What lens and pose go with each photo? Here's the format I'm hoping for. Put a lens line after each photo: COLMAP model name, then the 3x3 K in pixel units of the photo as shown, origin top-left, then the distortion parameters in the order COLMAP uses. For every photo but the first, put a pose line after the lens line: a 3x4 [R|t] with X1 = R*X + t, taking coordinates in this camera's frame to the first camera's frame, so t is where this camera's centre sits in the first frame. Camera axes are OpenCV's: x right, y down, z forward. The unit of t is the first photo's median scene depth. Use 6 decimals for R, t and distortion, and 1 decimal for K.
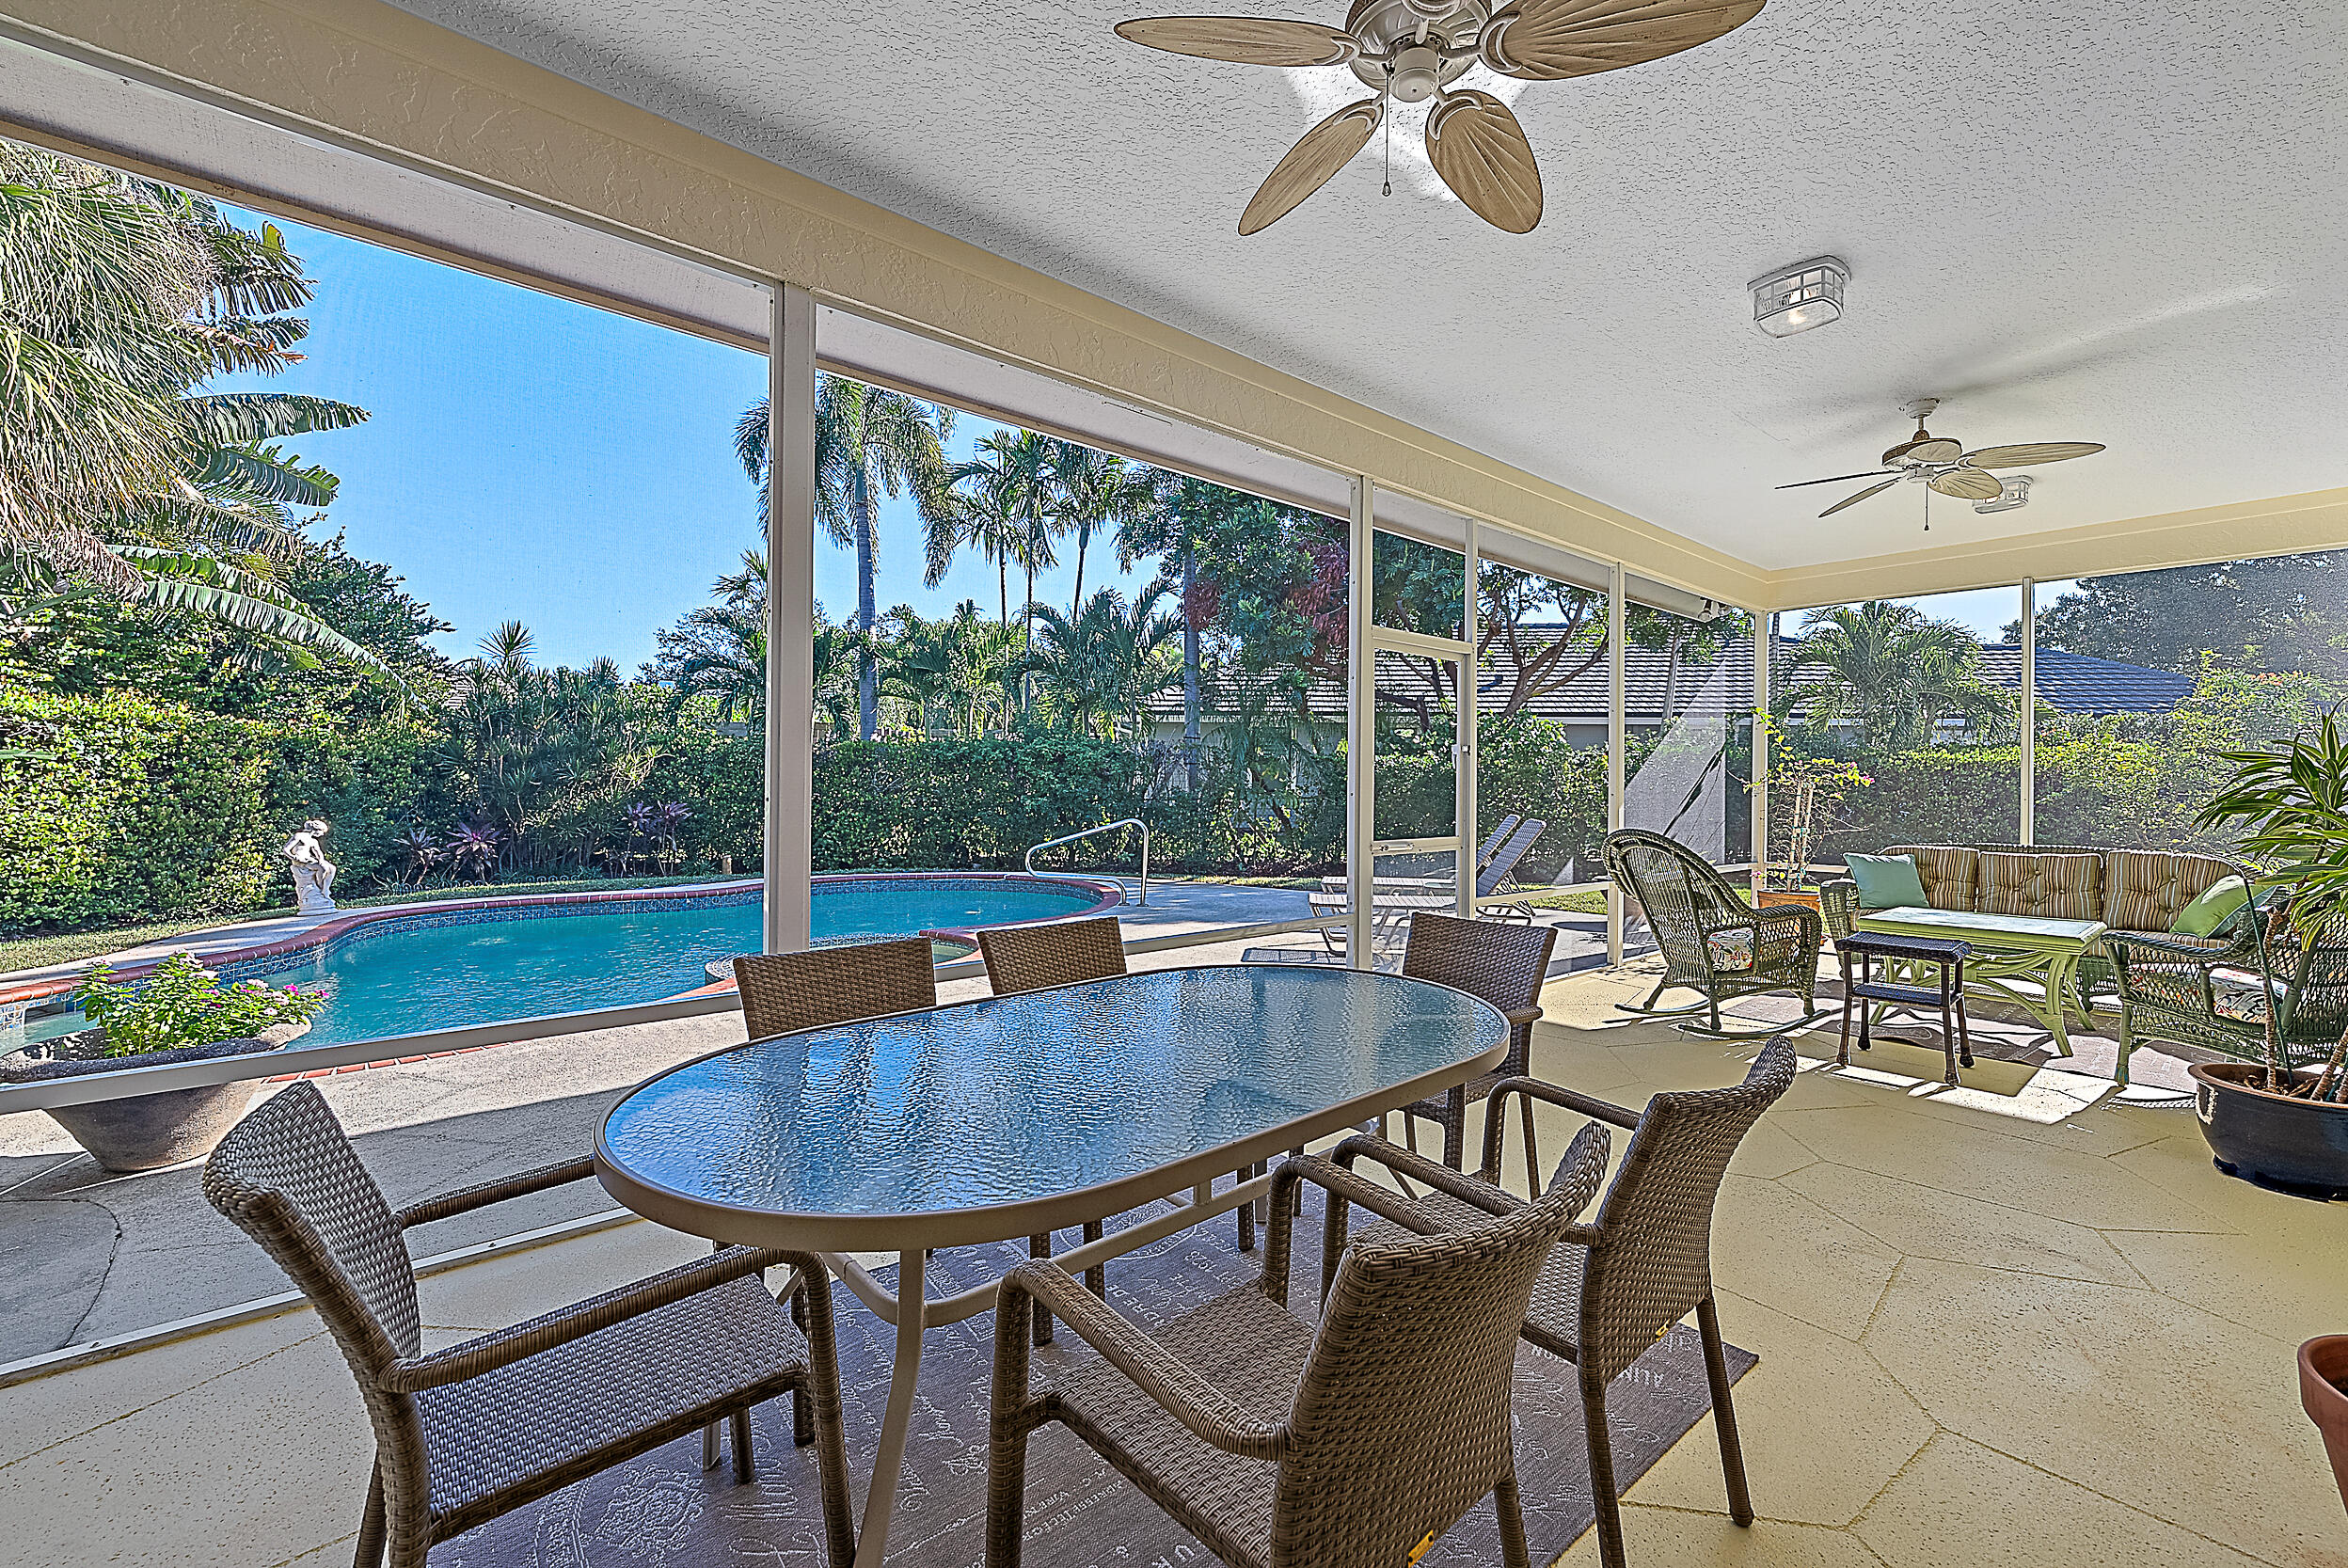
lens RADIAL K [[921.2, 0, 1179.7], [0, 921.2, 776.9], [0, 0, 1]] dist [-0.005741, 0.001634]
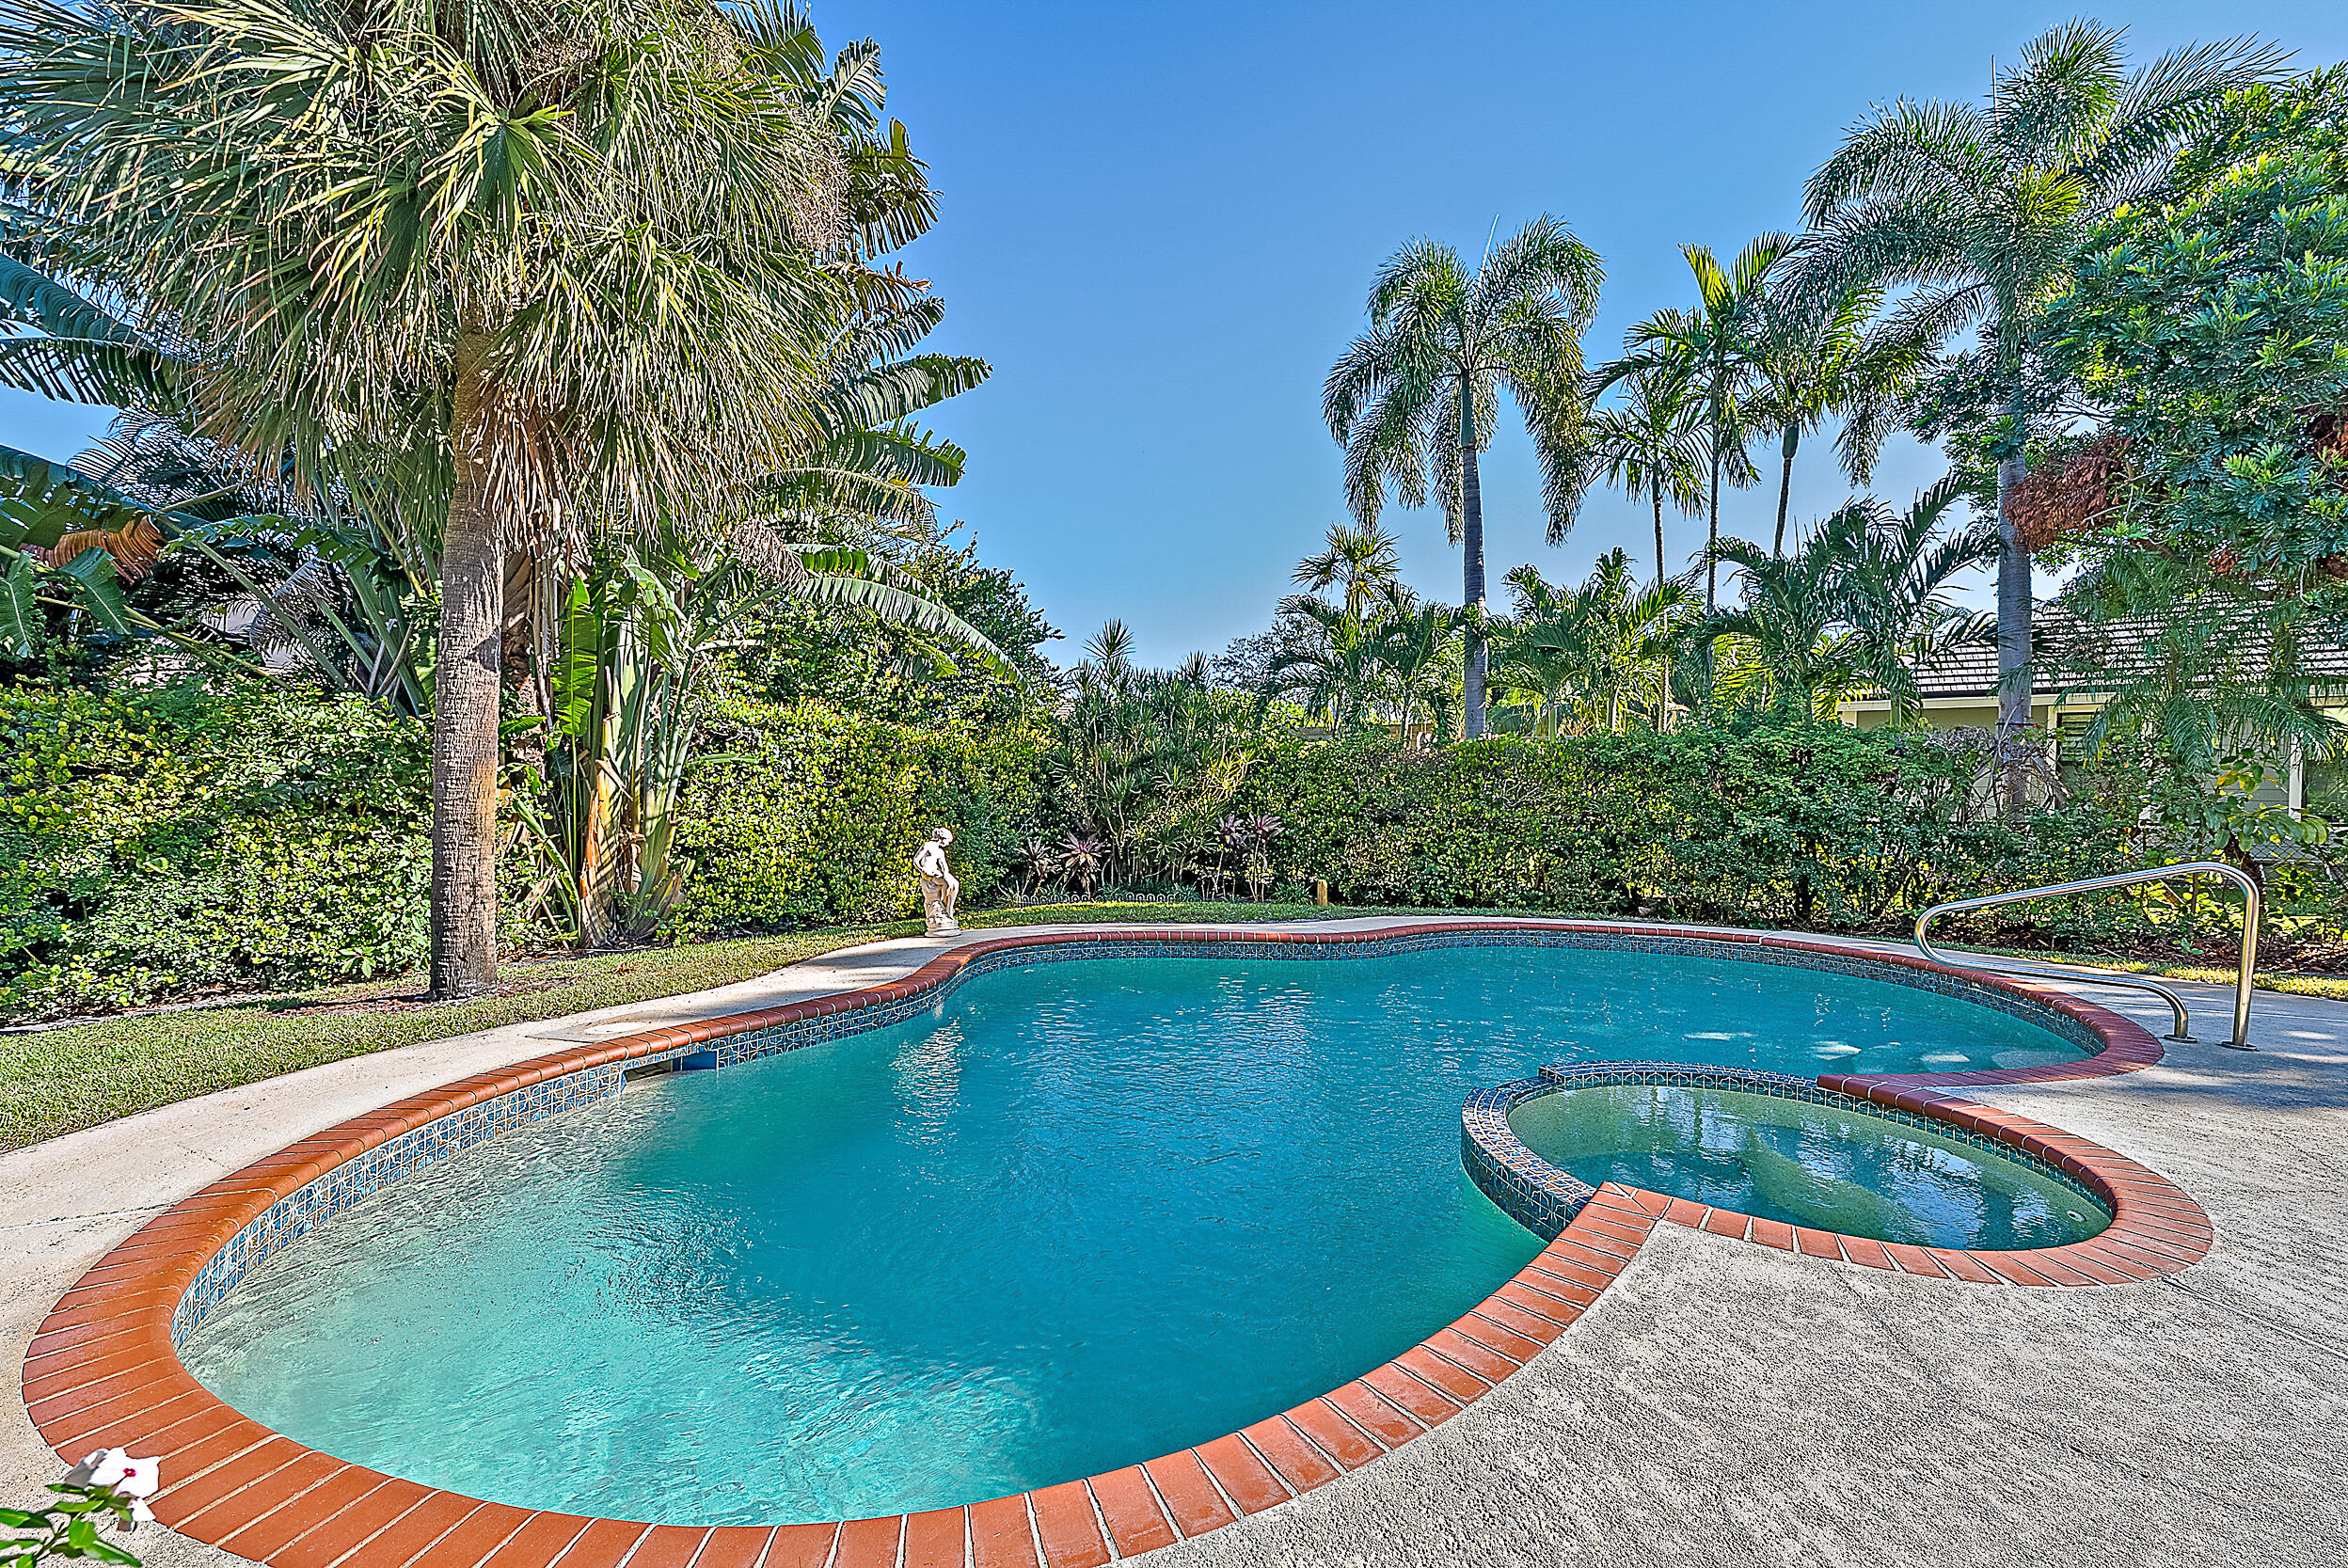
lens RADIAL K [[921.2, 0, 1199.4], [0, 921.2, 815.5], [0, 0, 1]] dist [-0.005741, 0.001634]
pose [[0.869144, 0.015189, -0.494326, -0.205215], [-0.005010, 0.999747, 0.021910, 0.010539], [0.494534, -0.016567, 0.869001, 0.250389]]
